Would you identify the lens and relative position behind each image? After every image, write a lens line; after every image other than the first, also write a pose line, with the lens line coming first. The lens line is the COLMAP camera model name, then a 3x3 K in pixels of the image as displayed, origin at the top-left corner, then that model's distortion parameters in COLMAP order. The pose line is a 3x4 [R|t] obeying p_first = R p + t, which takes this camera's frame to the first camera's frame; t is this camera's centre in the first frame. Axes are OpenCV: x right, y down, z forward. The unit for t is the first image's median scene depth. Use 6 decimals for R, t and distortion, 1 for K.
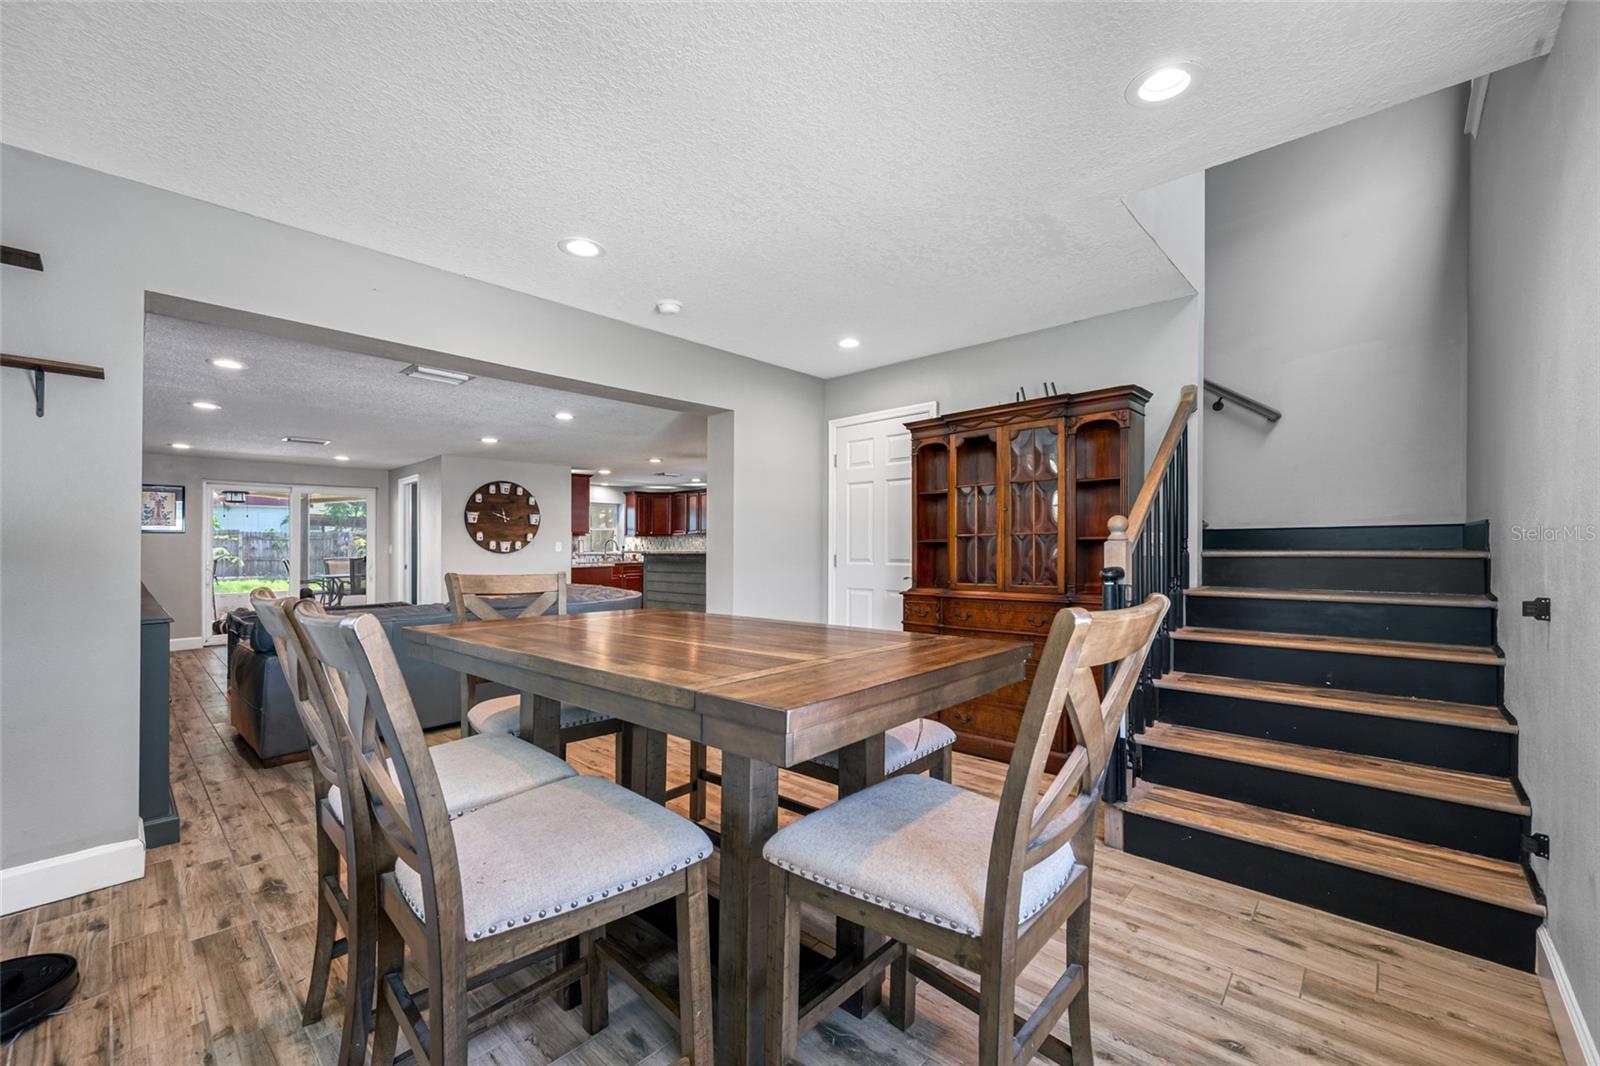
lens RADIAL K [[639.4, 0, 800.0], [0, 639.4, 533.0], [0, 0, 1]] dist [0.001156, 0.000035]
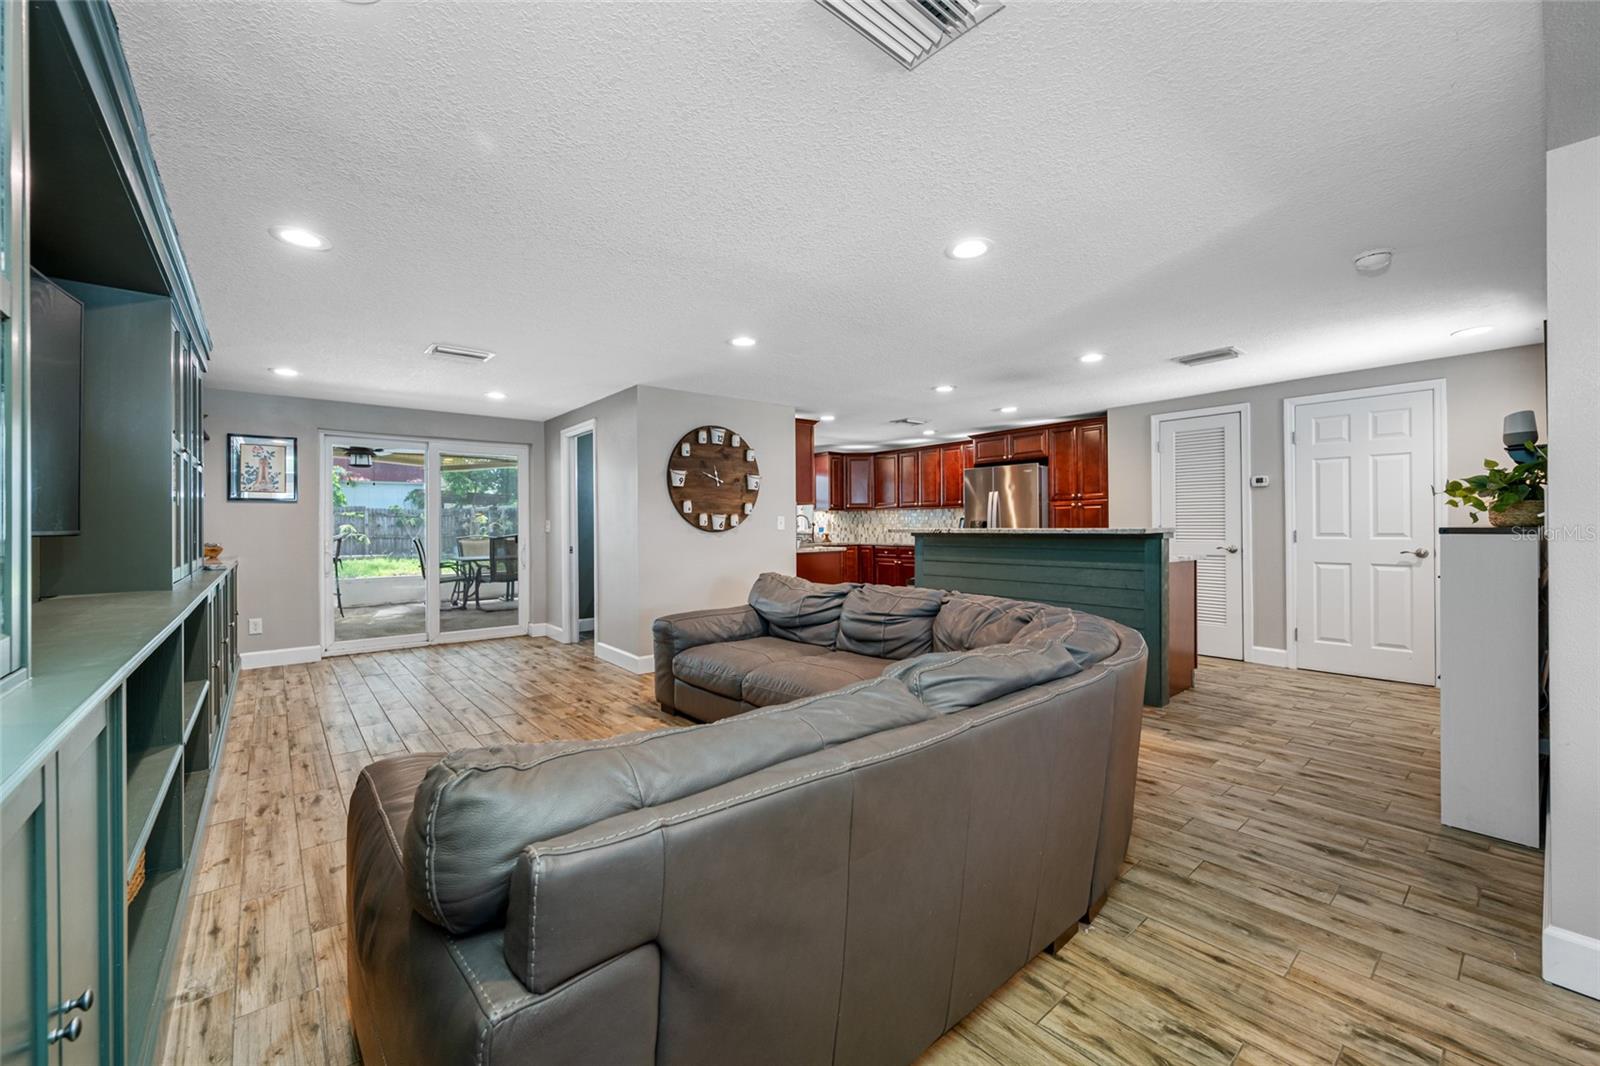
lens RADIAL K [[639.4, 0, 800.0], [0, 639.4, 533.0], [0, 0, 1]] dist [0.001156, 0.000035]
pose [[0.992502, 0.003723, -0.122171, -0.282767], [0.000216, 0.999481, 0.032207, 0.011001], [0.122228, -0.031991, 0.991986, 0.321842]]
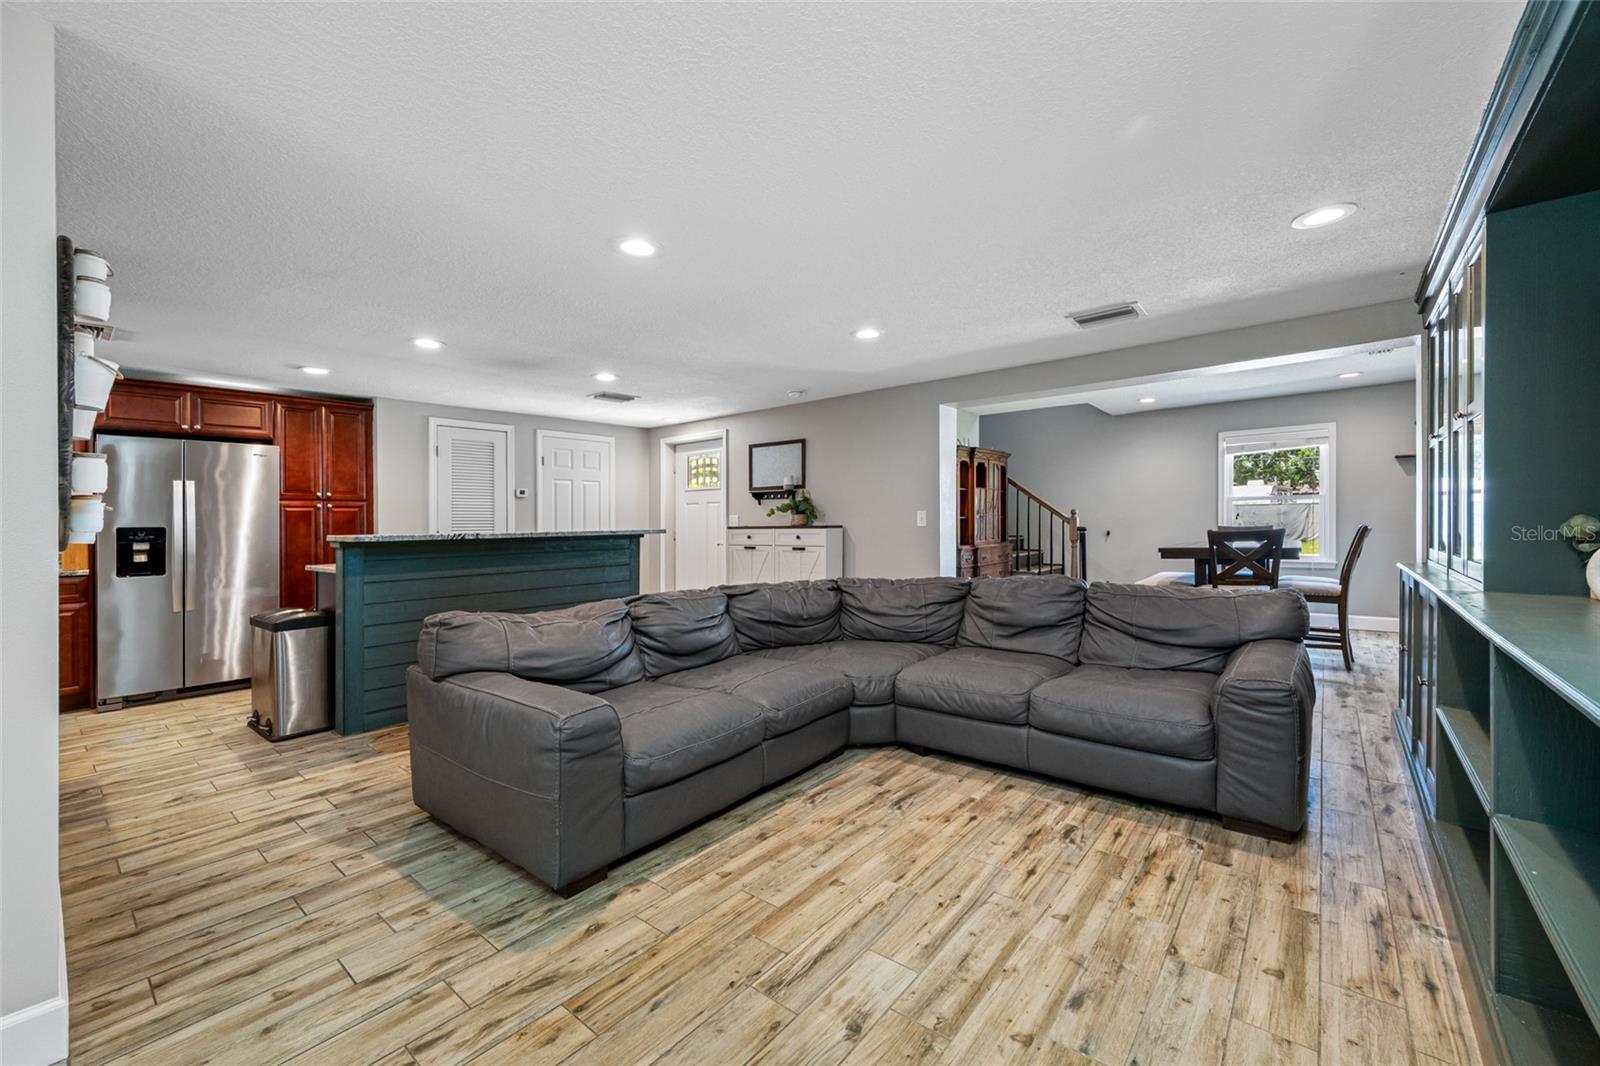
lens RADIAL K [[639.4, 0, 800.0], [0, 639.4, 533.0], [0, 0, 1]] dist [0.001156, 0.000035]
pose [[-0.059063, -0.007866, 0.998223, -0.699788], [-0.003396, 0.999965, 0.007679, 0.021827], [-0.998248, -0.002937, -0.059088, 0.722113]]
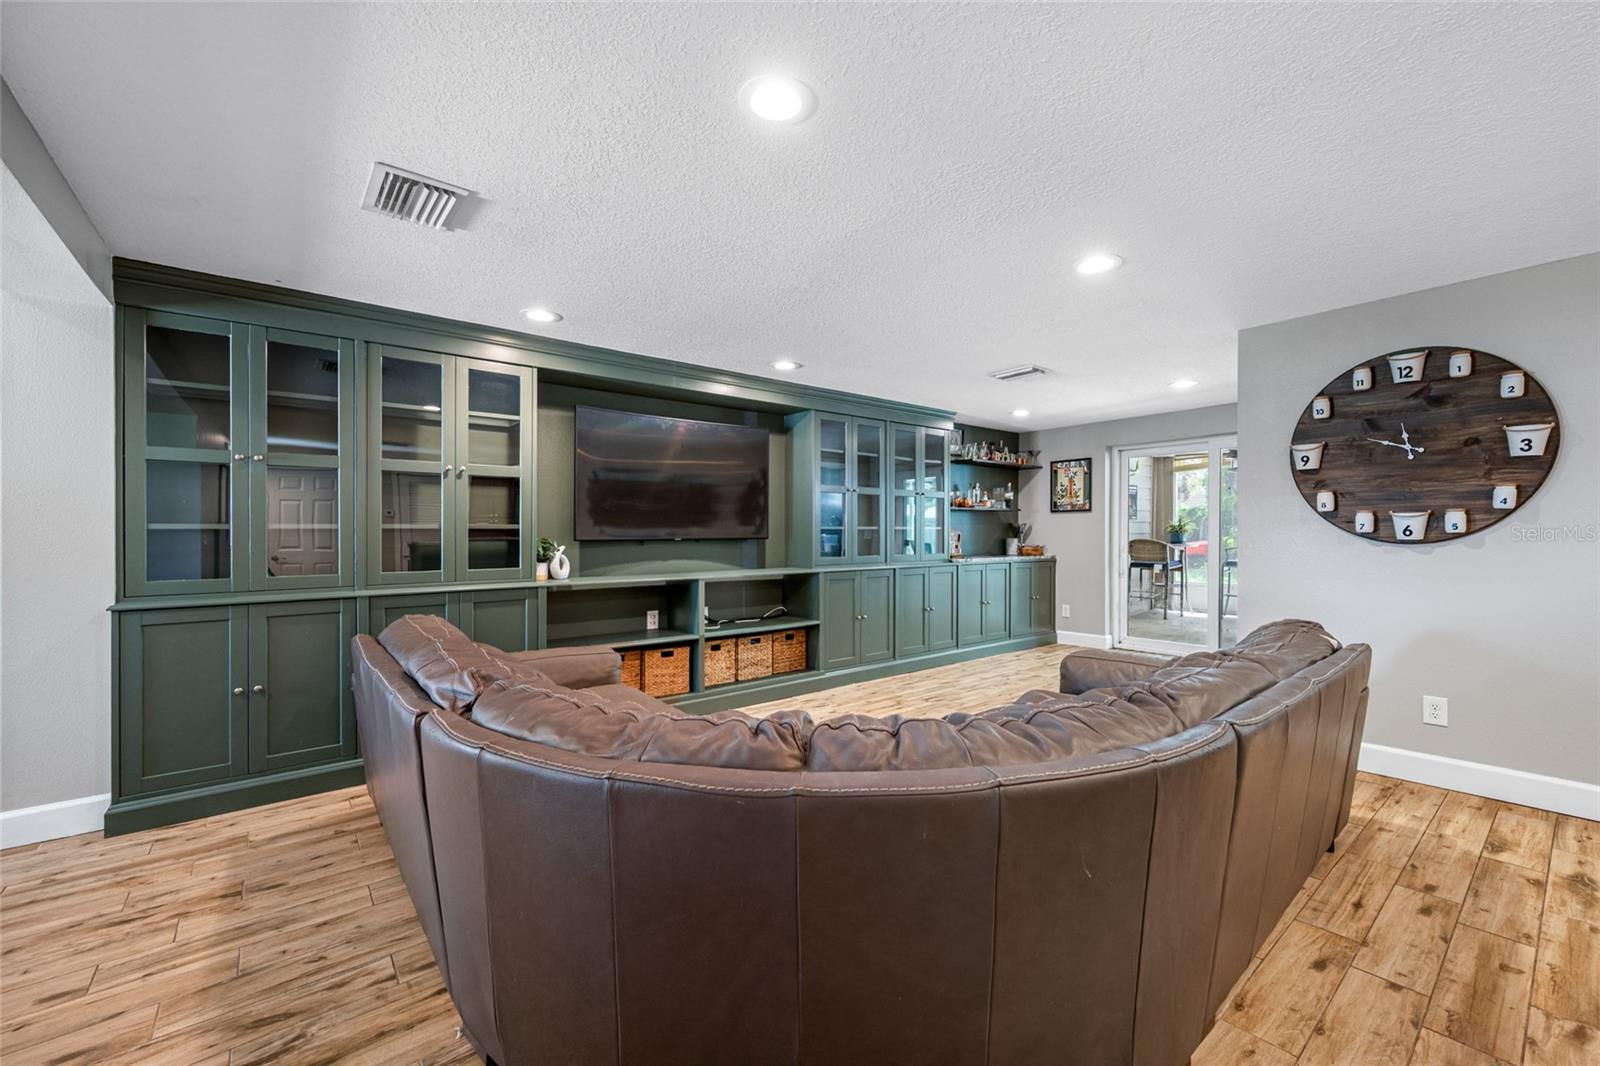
lens RADIAL K [[639.4, 0, 800.0], [0, 639.4, 533.0], [0, 0, 1]] dist [0.001156, 0.000035]
pose [[-0.137510, 0.006041, -0.990482, -0.039874], [0.028040, 0.999604, 0.002204, 0.015024], [0.990103, -0.027470, -0.137625, 0.679809]]
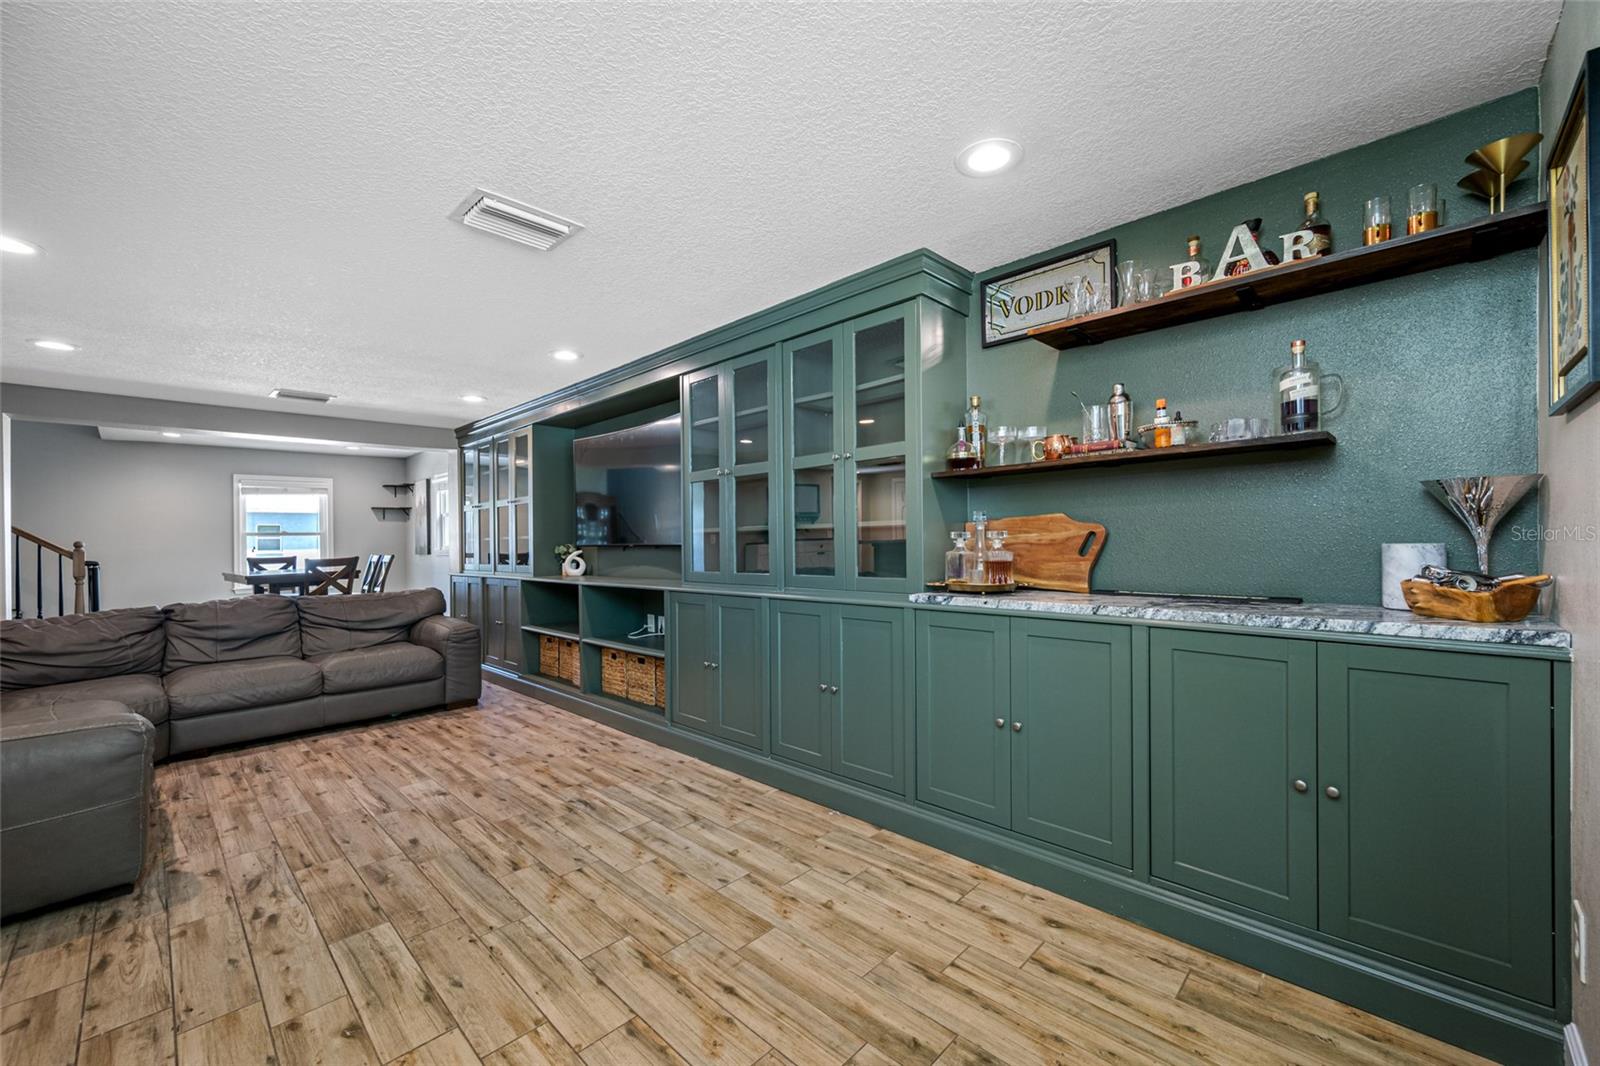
lens RADIAL K [[639.4, 0, 800.0], [0, 639.4, 533.0], [0, 0, 1]] dist [0.001156, 0.000035]
pose [[-0.999529, 0.025200, 0.017525, -0.737034], [0.024652, 0.999221, -0.030813, 0.029843], [-0.018288, -0.030367, -0.999372, 1.064039]]
